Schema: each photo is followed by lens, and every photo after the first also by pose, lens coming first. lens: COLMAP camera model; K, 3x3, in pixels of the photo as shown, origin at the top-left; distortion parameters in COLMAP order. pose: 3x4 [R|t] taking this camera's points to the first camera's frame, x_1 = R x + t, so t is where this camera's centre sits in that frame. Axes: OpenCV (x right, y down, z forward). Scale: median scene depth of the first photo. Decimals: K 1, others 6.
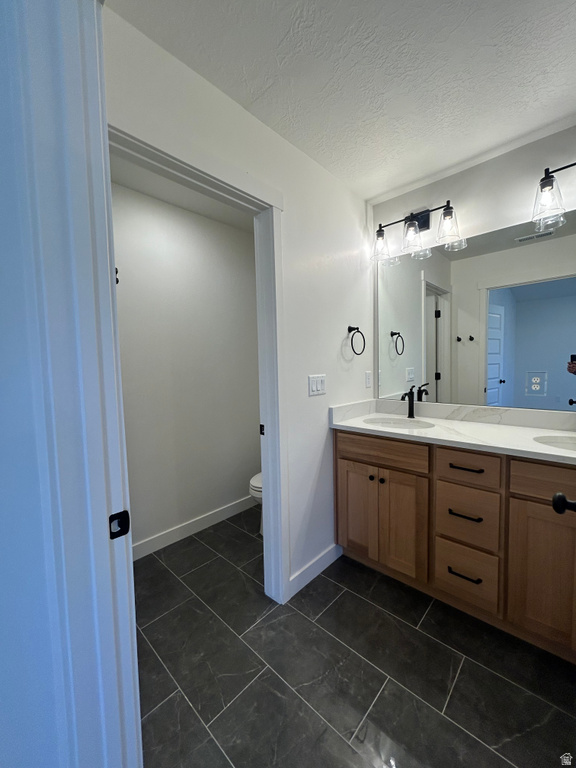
lens RADIAL K [[307.8, 0, 288.0], [0, 307.8, 384.0], [0, 0, 1]] dist [-0.000677, 0.000186]
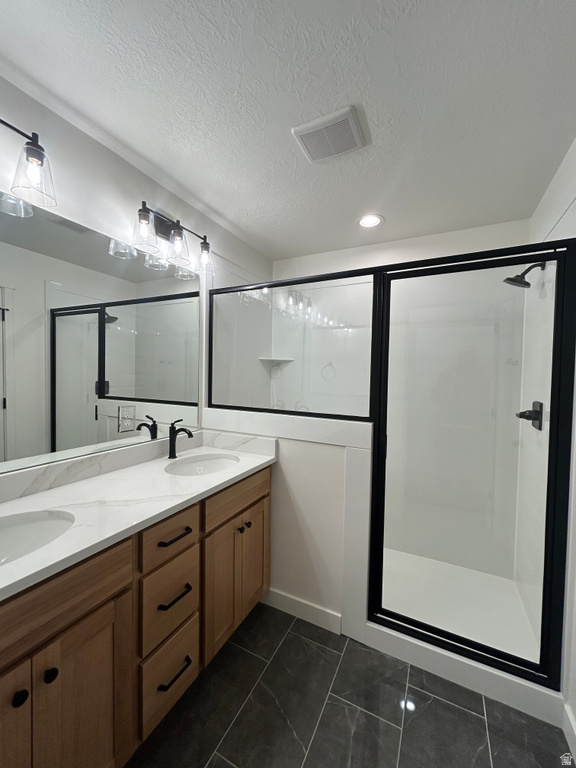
lens RADIAL K [[307.8, 0, 288.0], [0, 307.8, 384.0], [0, 0, 1]] dist [-0.000677, 0.000186]
pose [[-0.290985, -0.009705, 0.956678, -0.233538], [0.047295, 0.998580, 0.024516, -0.110546], [-0.955558, 0.052380, -0.290113, 0.829685]]
